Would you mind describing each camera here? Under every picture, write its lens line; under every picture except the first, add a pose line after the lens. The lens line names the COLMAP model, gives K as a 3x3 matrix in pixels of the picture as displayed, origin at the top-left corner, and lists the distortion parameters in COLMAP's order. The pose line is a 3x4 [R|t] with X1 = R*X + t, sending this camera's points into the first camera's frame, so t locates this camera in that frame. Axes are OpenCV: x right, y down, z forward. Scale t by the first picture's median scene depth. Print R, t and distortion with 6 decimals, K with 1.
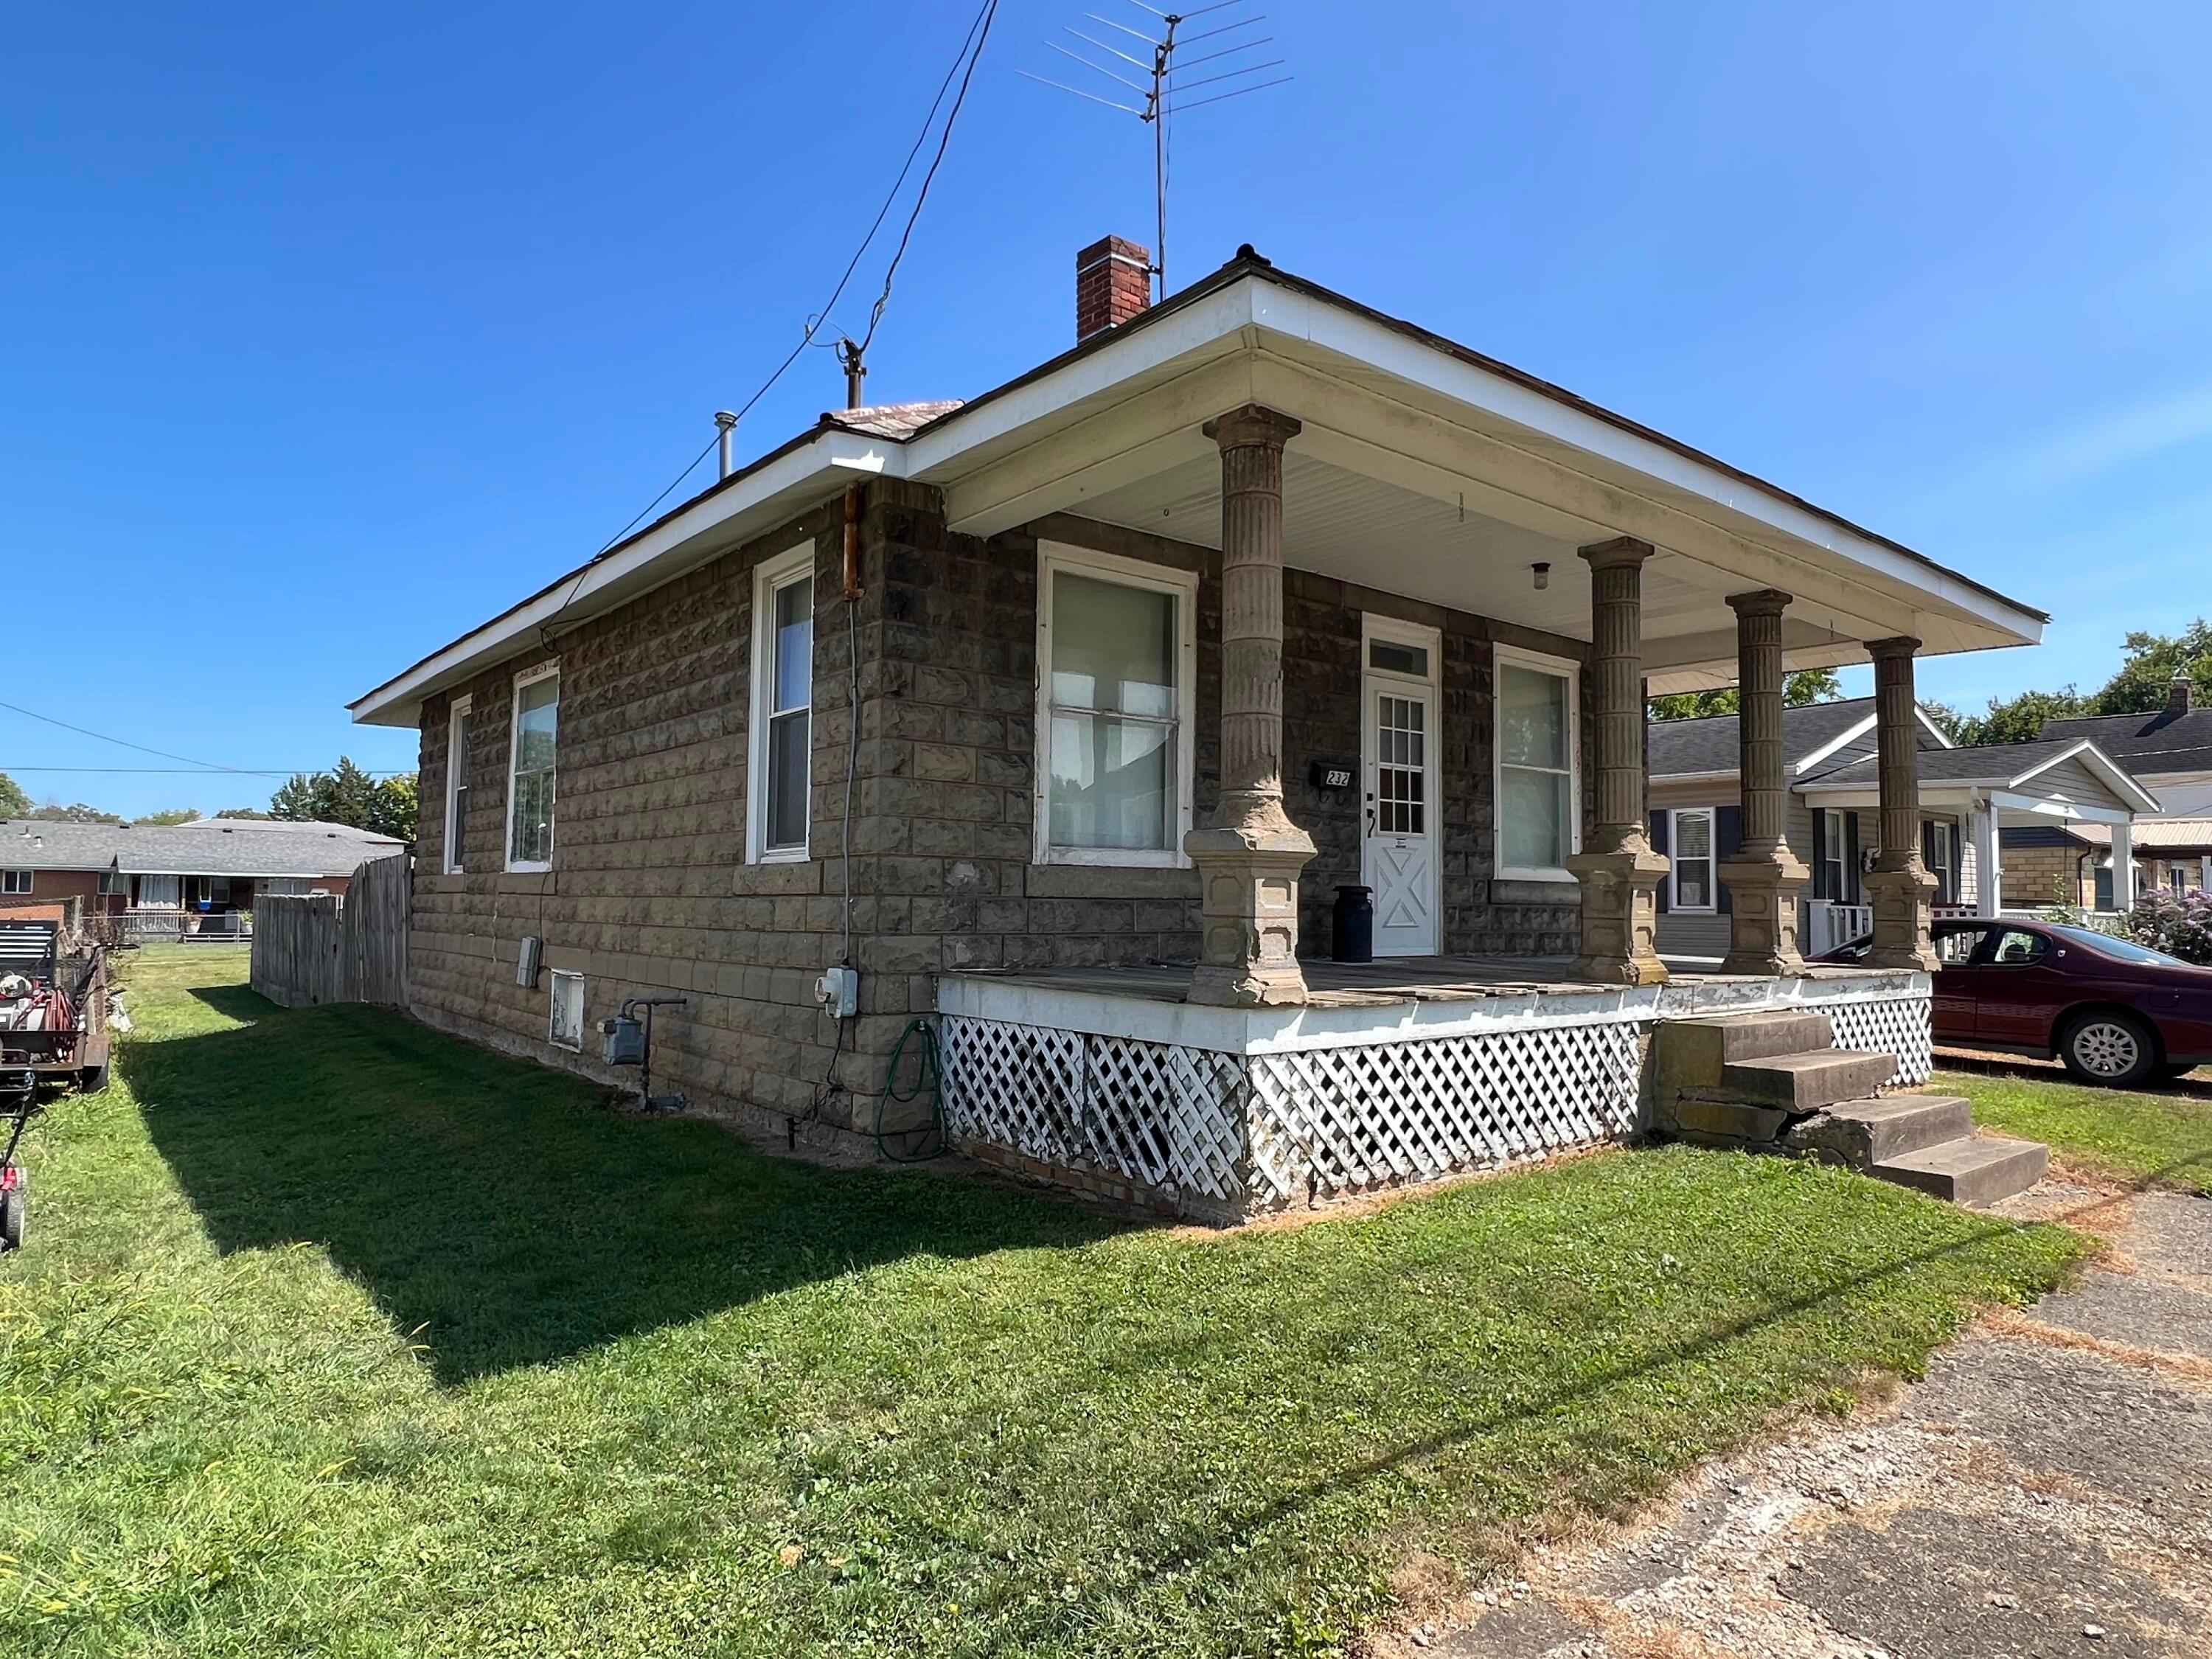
lens RADIAL K [[1328.9, 0, 1121.0], [0, 1328.9, 844.5], [0, 0, 1]] dist [-0.008407, -0.000425]
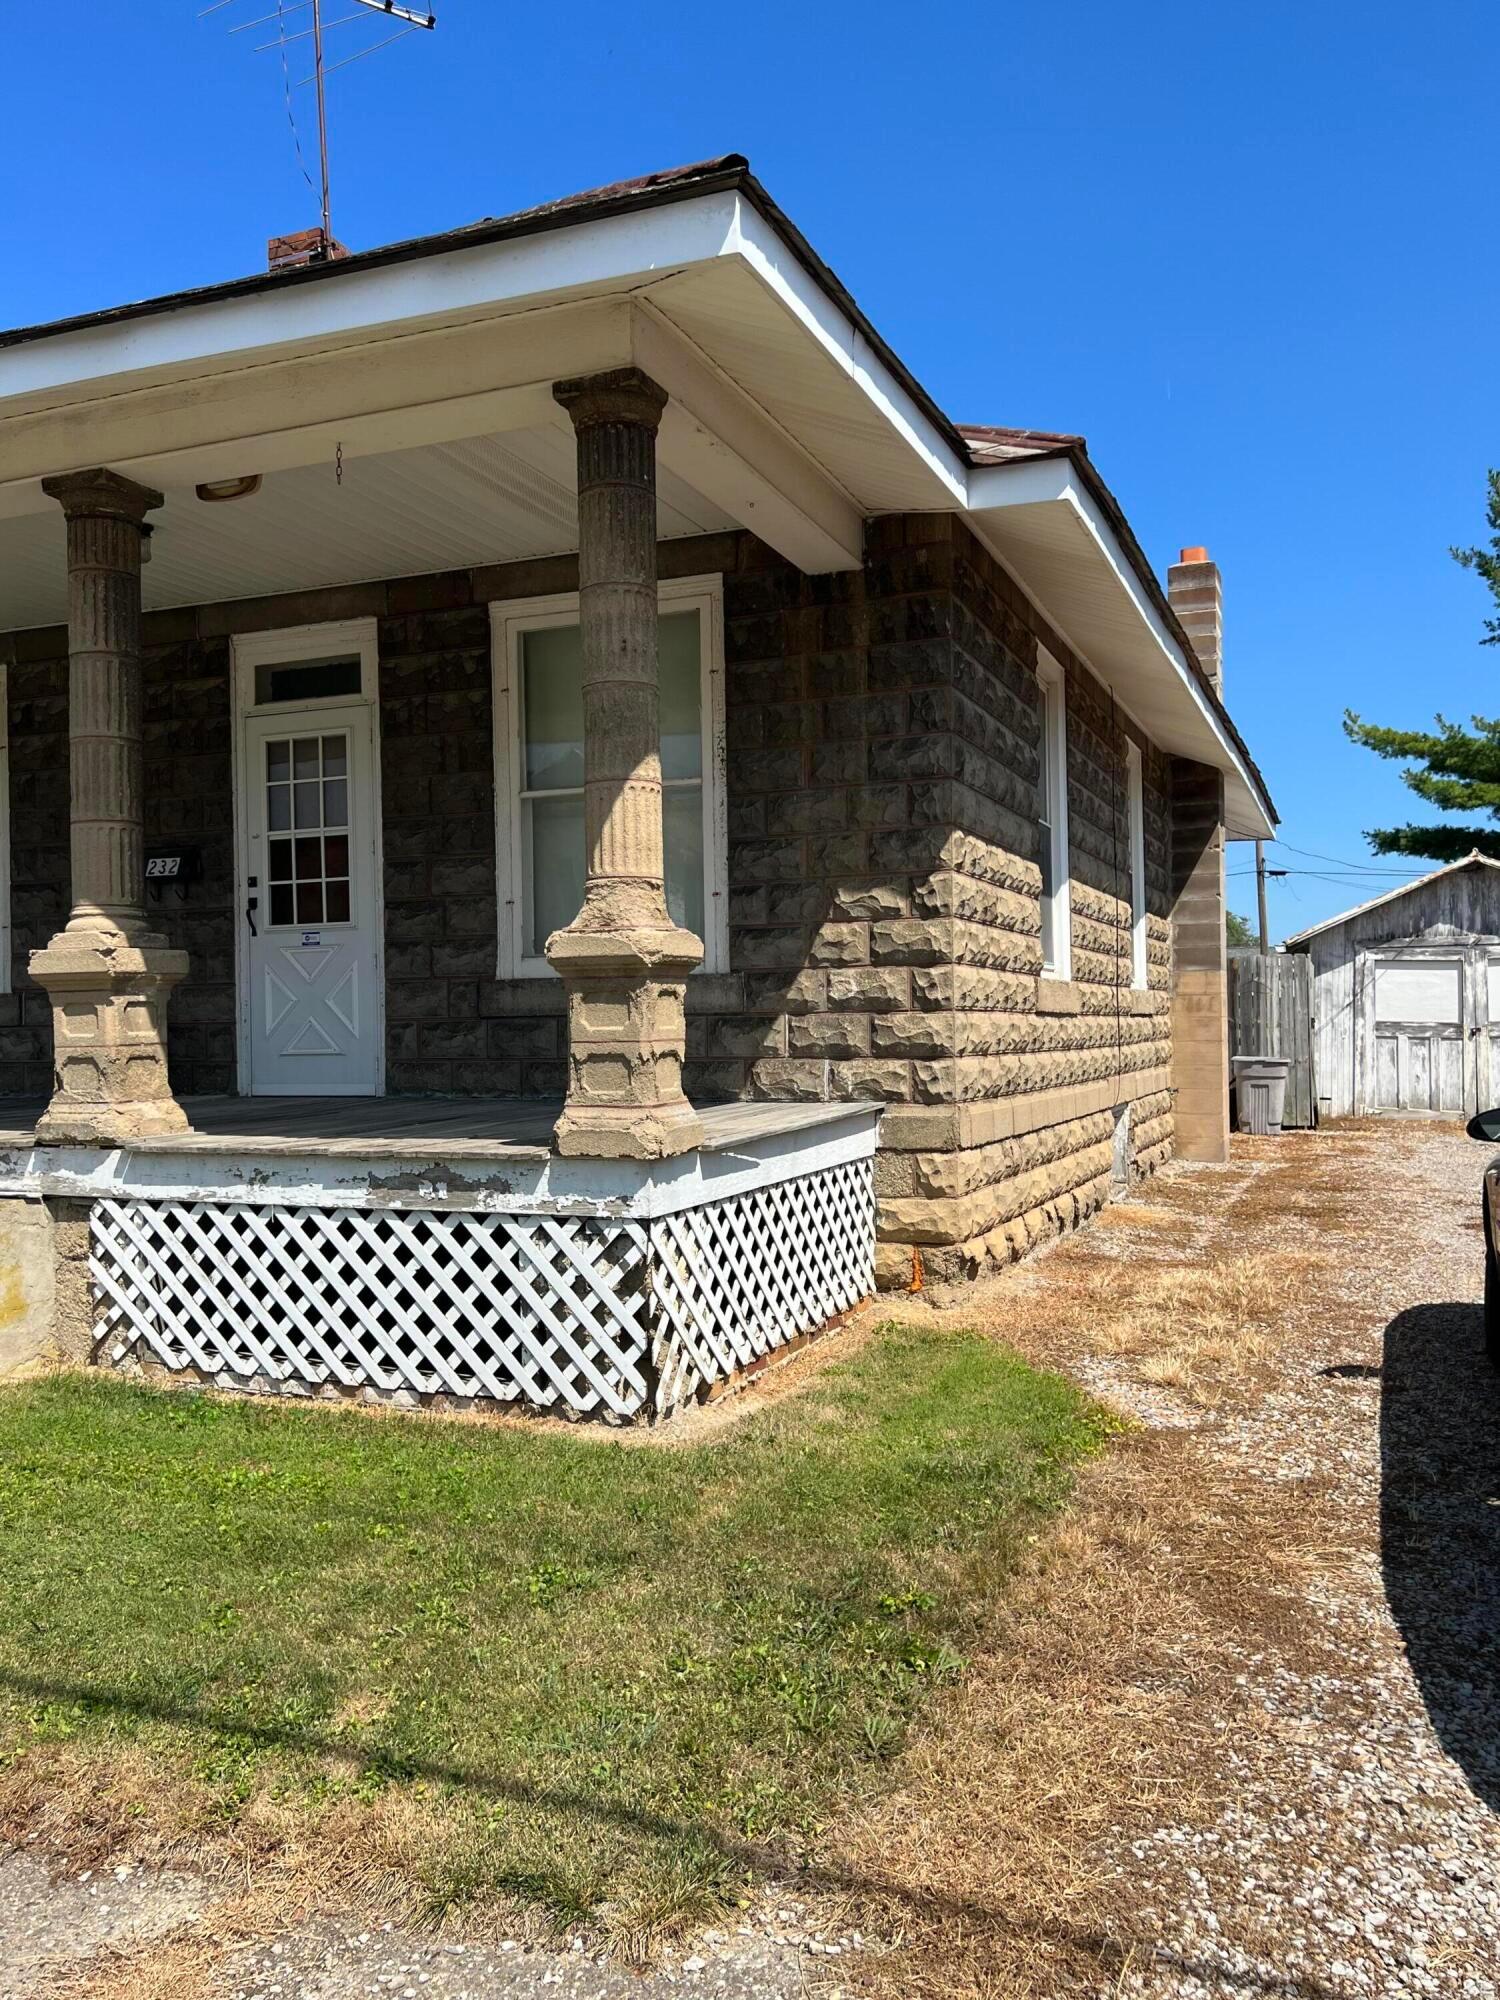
lens RADIAL K [[1583.0, 0, 747.7], [0, 1583.0, 994.2], [0, 0, 1]] dist [0.112854, -0.097675]
pose [[0.462330, -0.034370, -0.886042, 1.111689], [0.060960, 0.998116, -0.006909, 0.050636], [0.884610, -0.050819, 0.463554, 0.825932]]
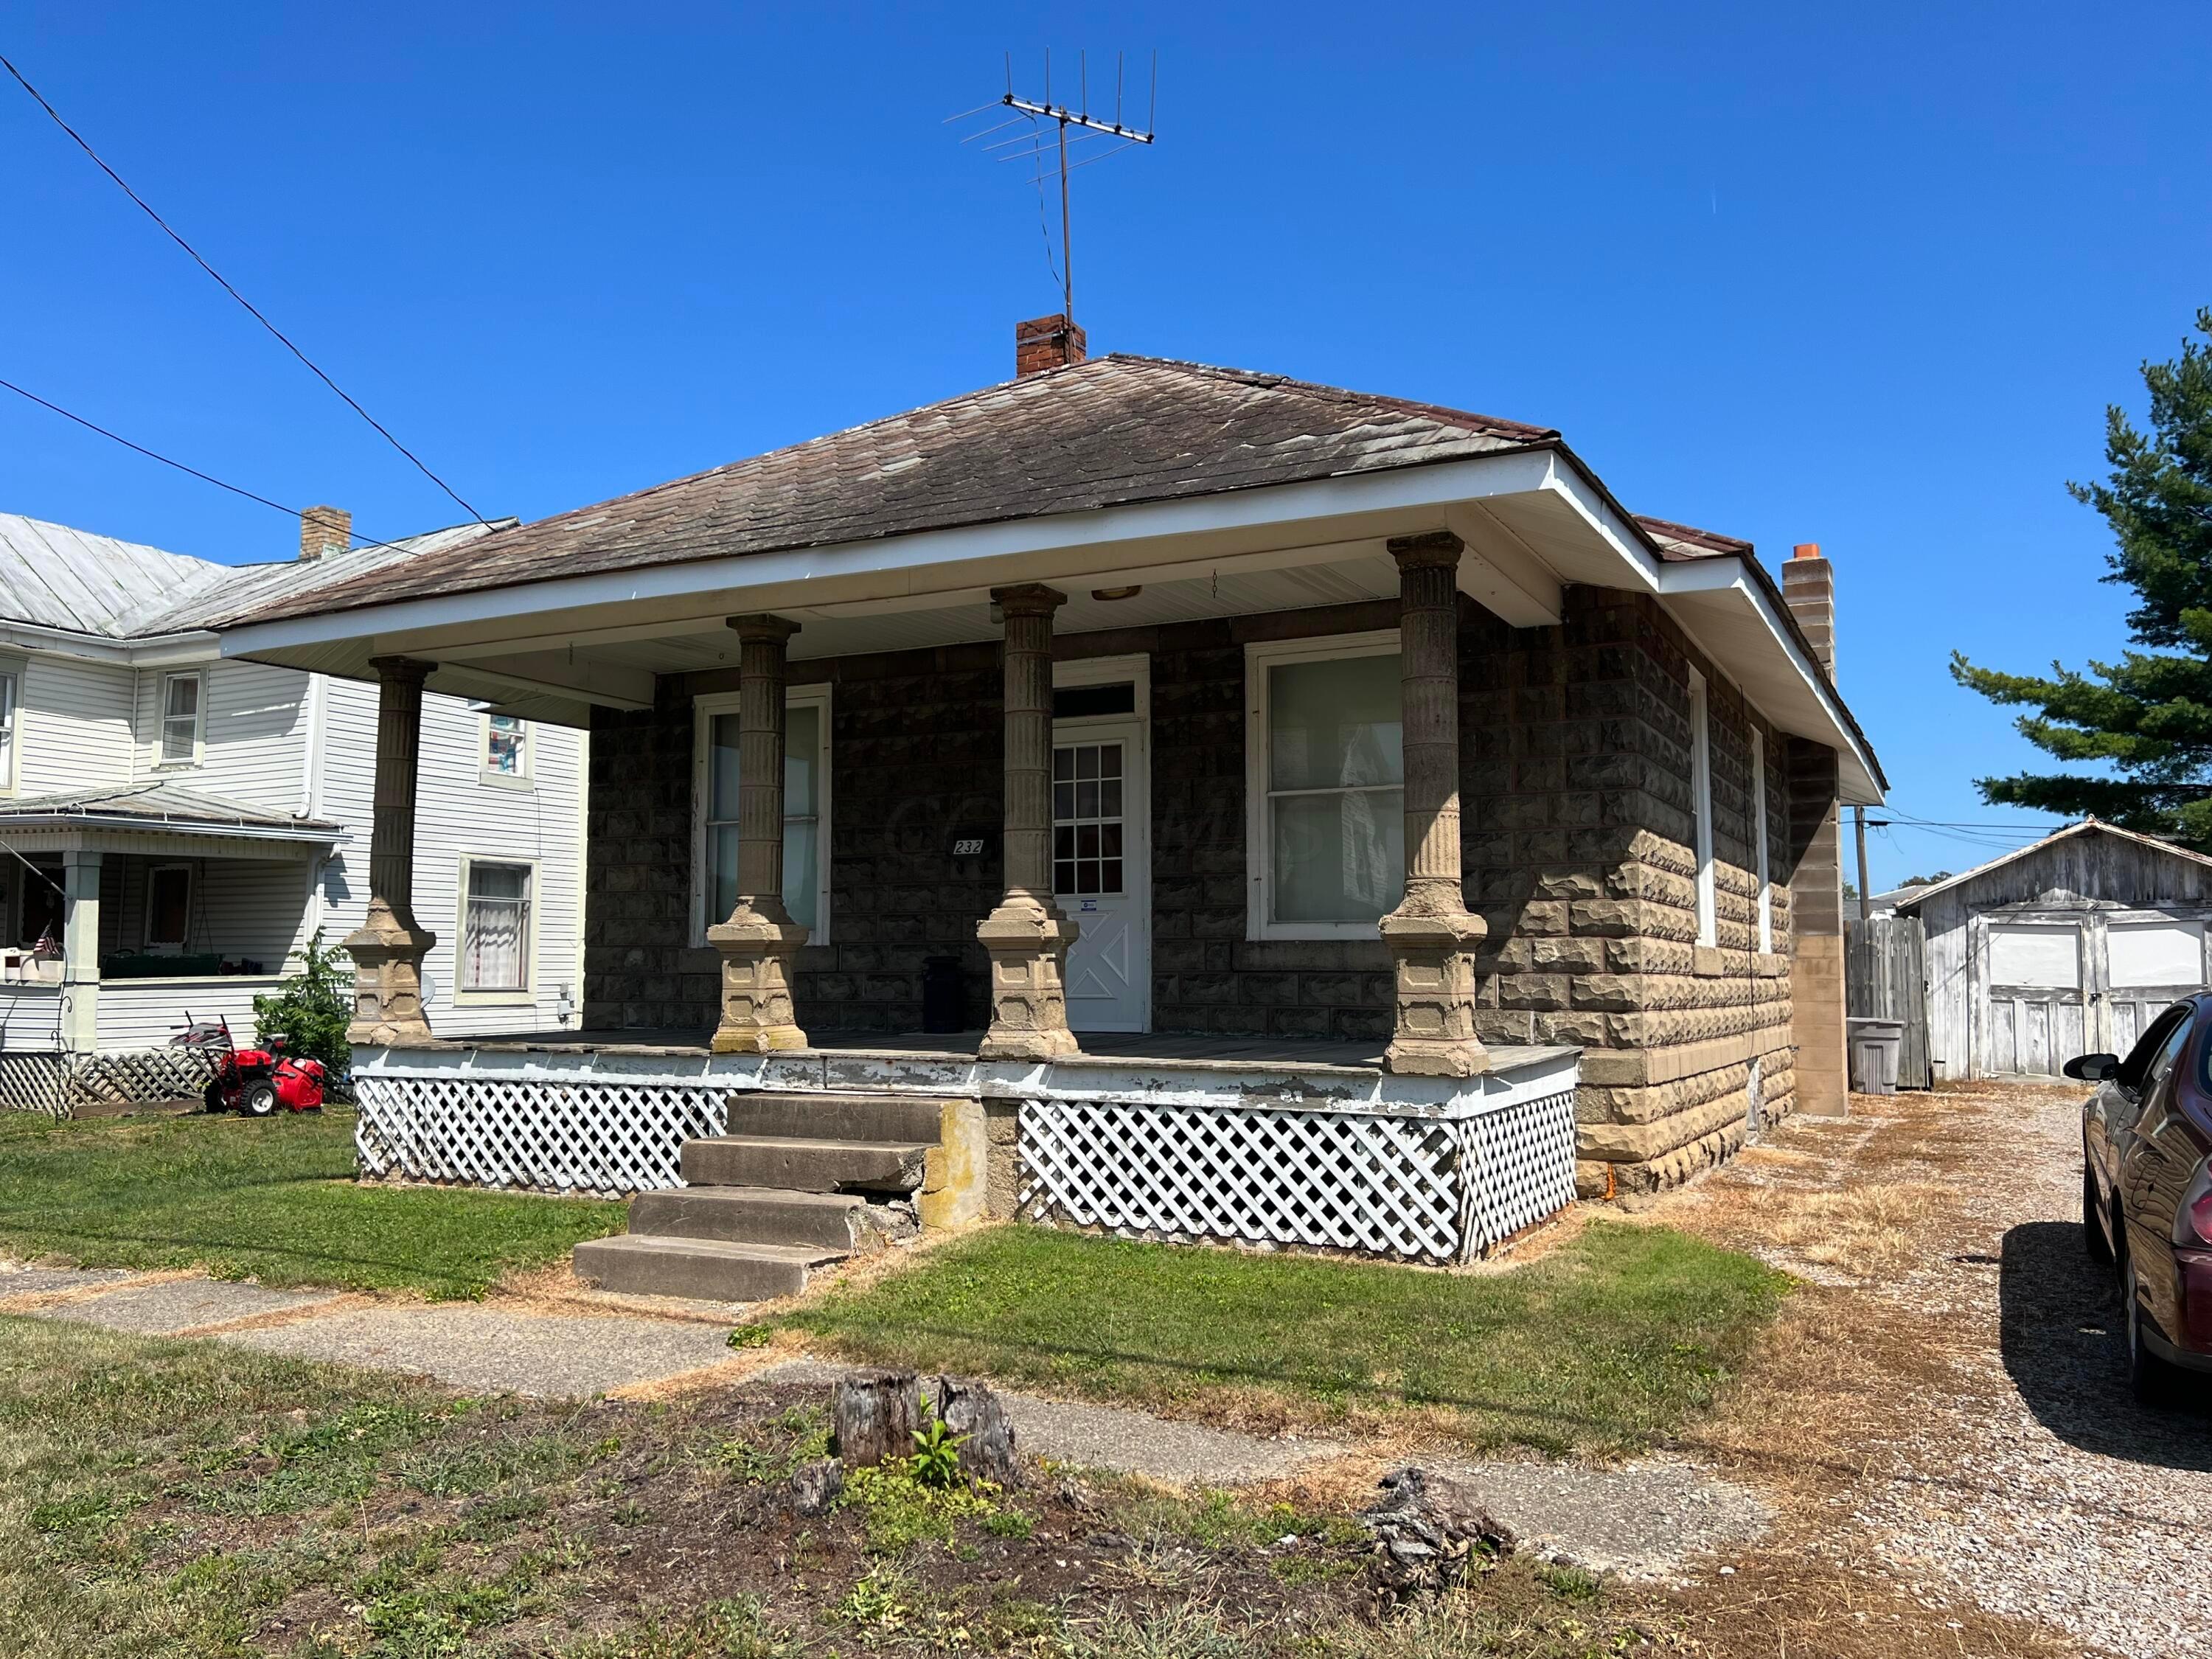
lens RADIAL K [[1750.8, 0, 1103.9], [0, 1750.8, 850.6], [0, 0, 1]] dist [0.112854, -0.097675]
pose [[0.384777, -0.075291, -0.919934, 1.338148], [0.047334, 0.996966, -0.061798, 0.036426], [0.921795, -0.019766, 0.387173, 0.564519]]
